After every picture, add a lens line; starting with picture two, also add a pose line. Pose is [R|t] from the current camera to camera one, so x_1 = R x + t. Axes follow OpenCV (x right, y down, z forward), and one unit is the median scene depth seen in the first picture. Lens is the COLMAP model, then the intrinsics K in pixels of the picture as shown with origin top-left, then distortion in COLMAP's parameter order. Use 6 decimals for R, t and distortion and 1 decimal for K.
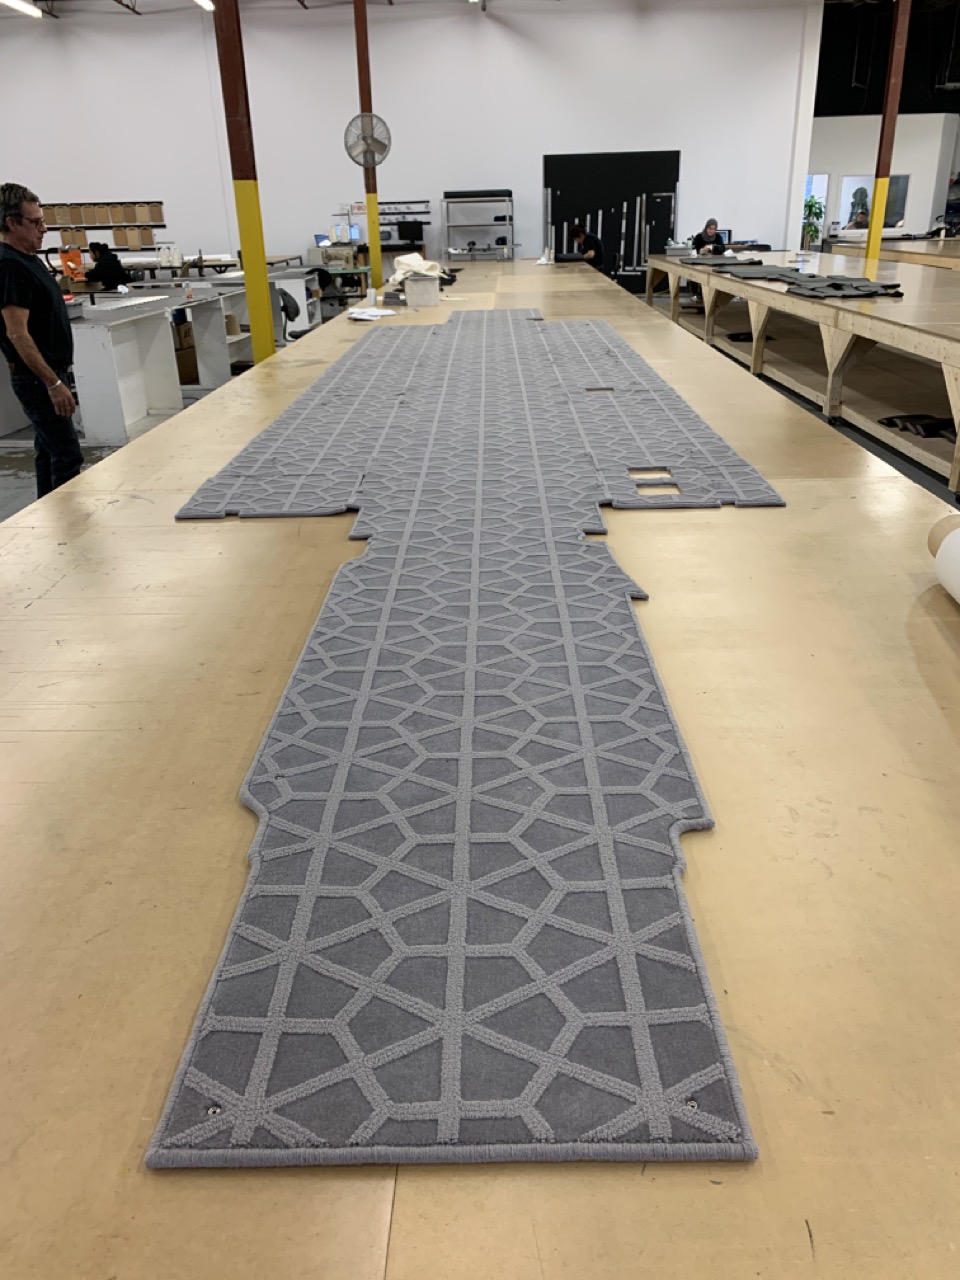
lens RADIAL K [[975.9, 0, 484.2], [0, 975.9, 633.8], [0, 0, 1]] dist [0.048497, -0.056062]
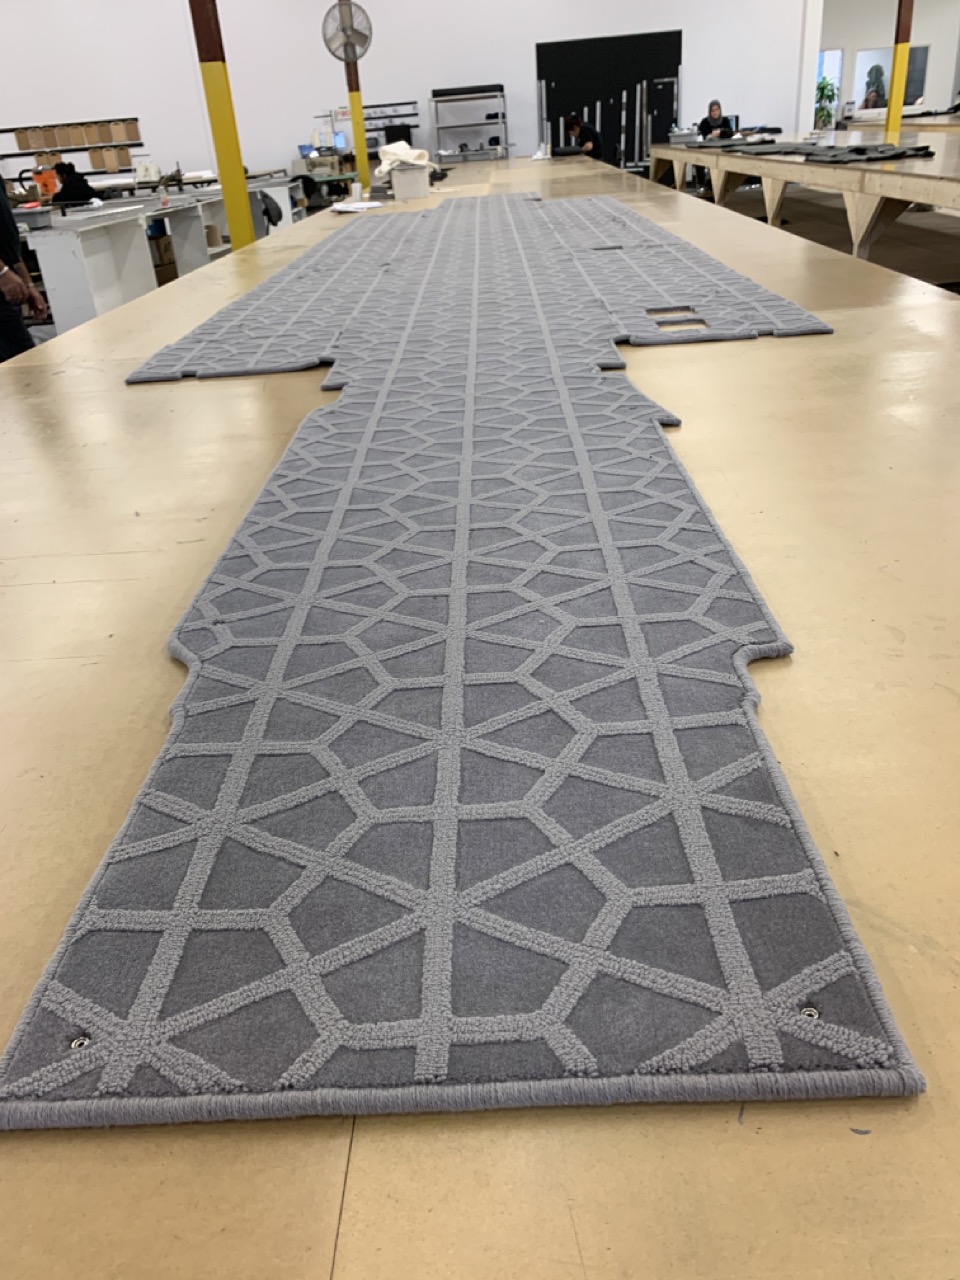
lens RADIAL K [[975.9, 0, 470.2], [0, 975.9, 643.8], [0, 0, 1]] dist [0.048497, -0.056062]
pose [[0.998875, -0.039027, -0.026952, 0.008248], [0.041013, 0.996145, 0.077542, 0.091462], [0.023822, -0.078560, 0.996625, 0.190280]]
